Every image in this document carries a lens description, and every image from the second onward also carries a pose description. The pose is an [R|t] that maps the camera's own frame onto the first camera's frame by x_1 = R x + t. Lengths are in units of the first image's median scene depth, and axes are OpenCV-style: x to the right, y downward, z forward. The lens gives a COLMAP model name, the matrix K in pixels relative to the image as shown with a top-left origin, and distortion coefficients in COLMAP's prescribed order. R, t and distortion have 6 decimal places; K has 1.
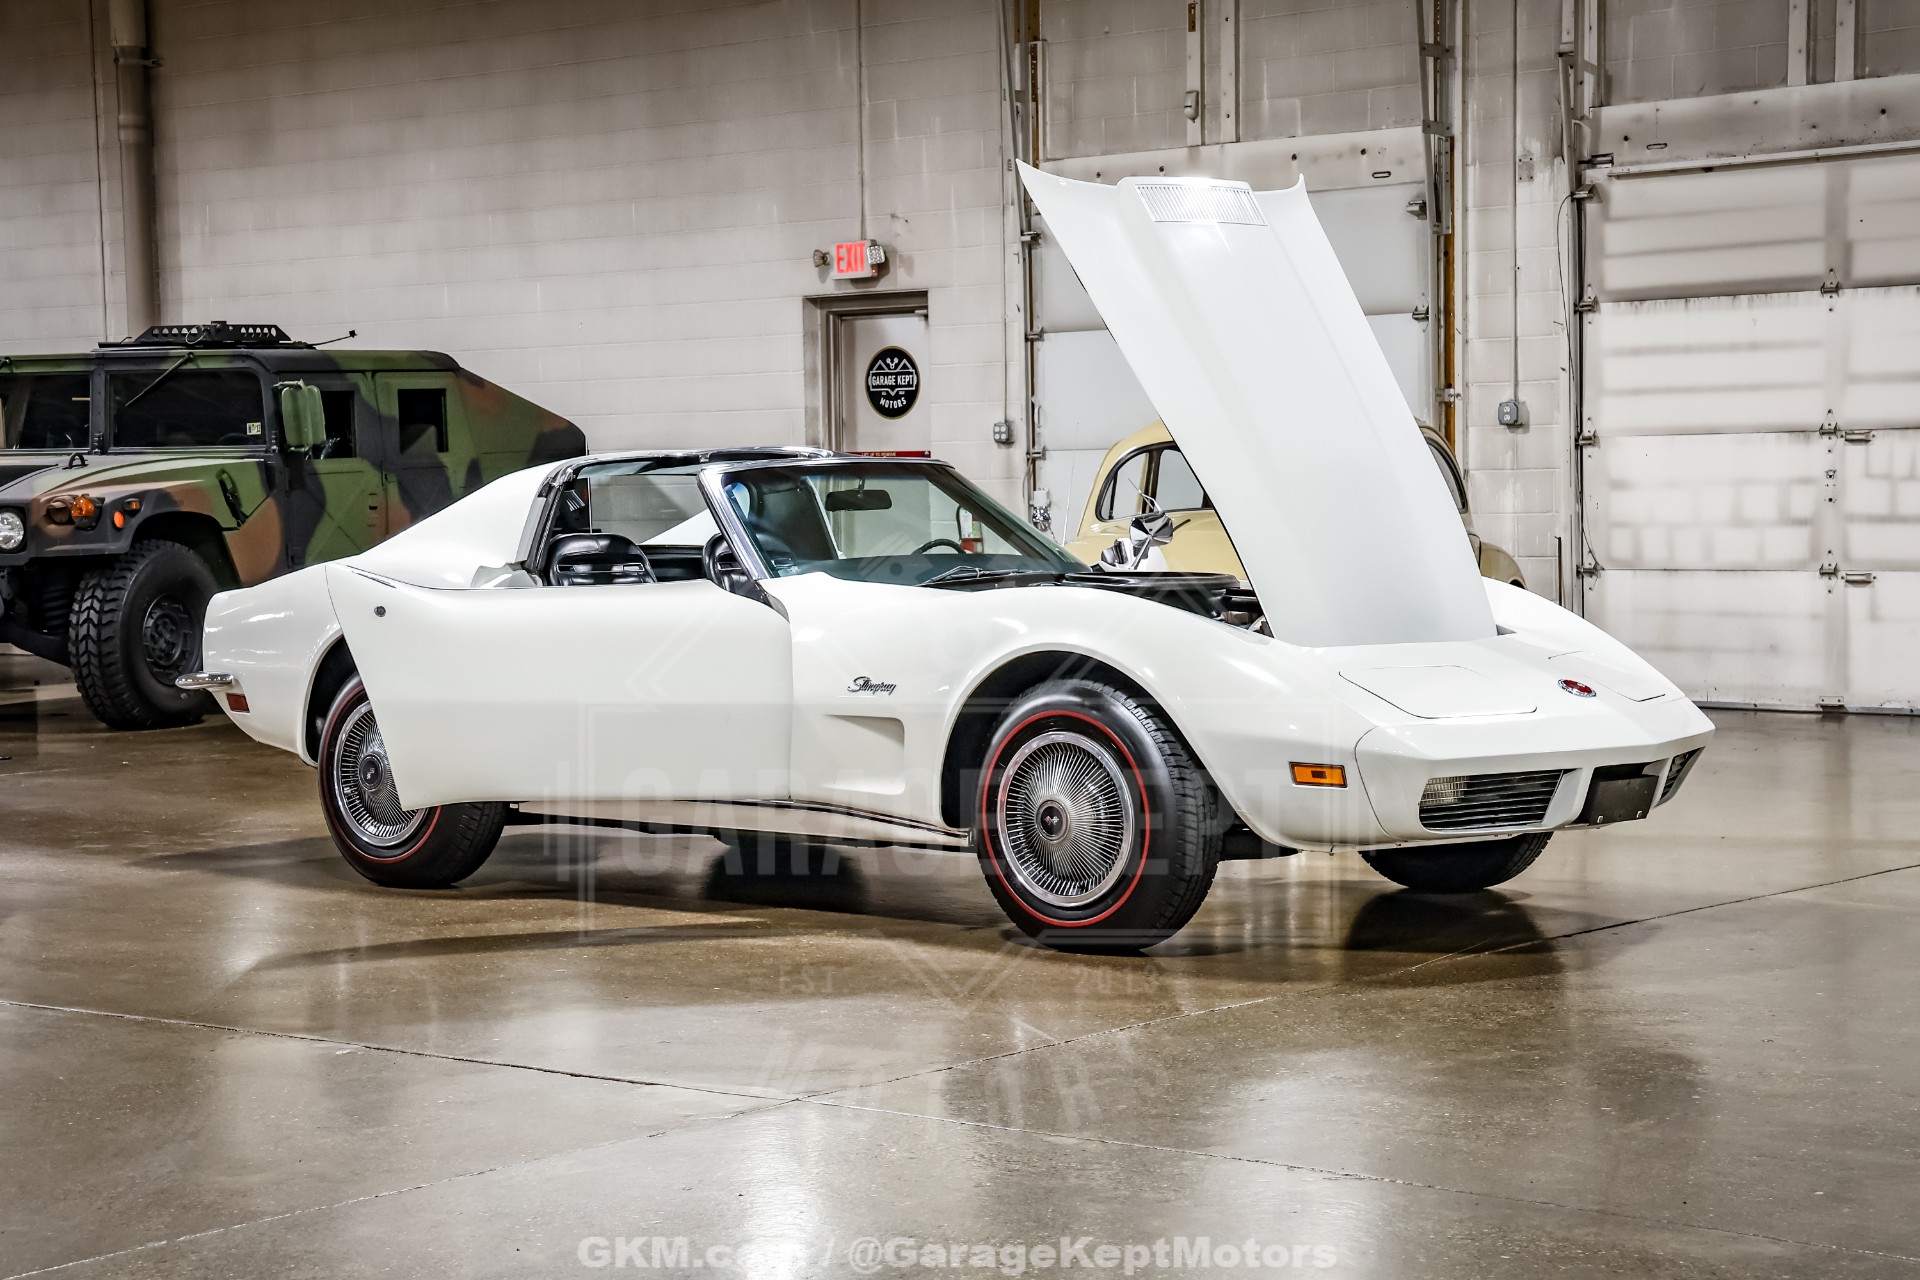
lens RADIAL K [[3764.6, 0, 961.4], [0, 3764.6, 637.3], [0, 0, 1]] dist [0.322989, 0.492529]
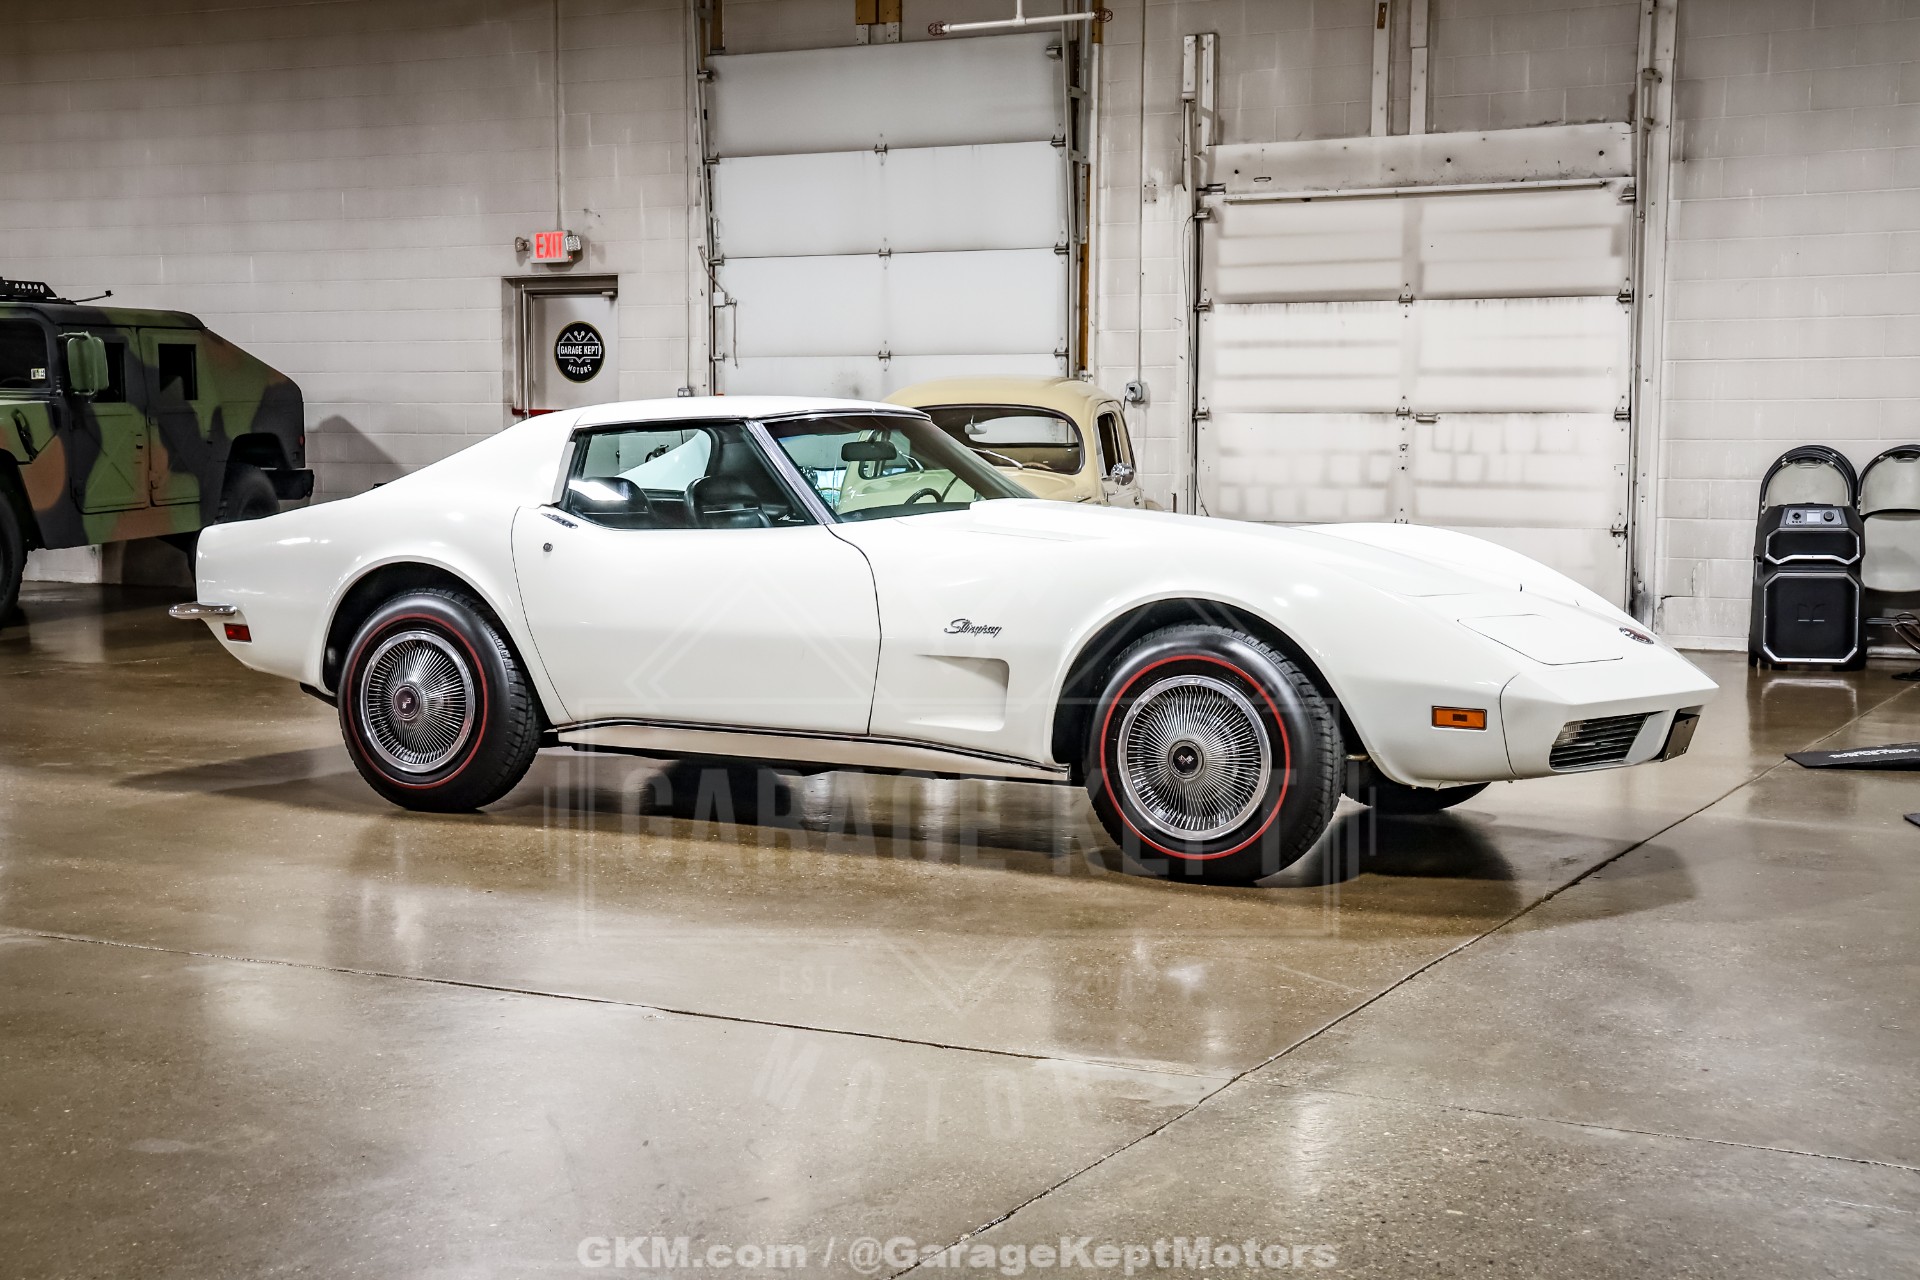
lens RADIAL K [[2756.7, 0, 954.7], [0, 2756.7, 640.5], [0, 0, 1]] dist [0.101101, 0.502392]
pose [[0.975526, 0.005779, 0.219810, -0.111327], [-0.012226, 0.999534, 0.027980, -0.002888], [-0.219546, -0.029983, 0.975141, 0.142071]]
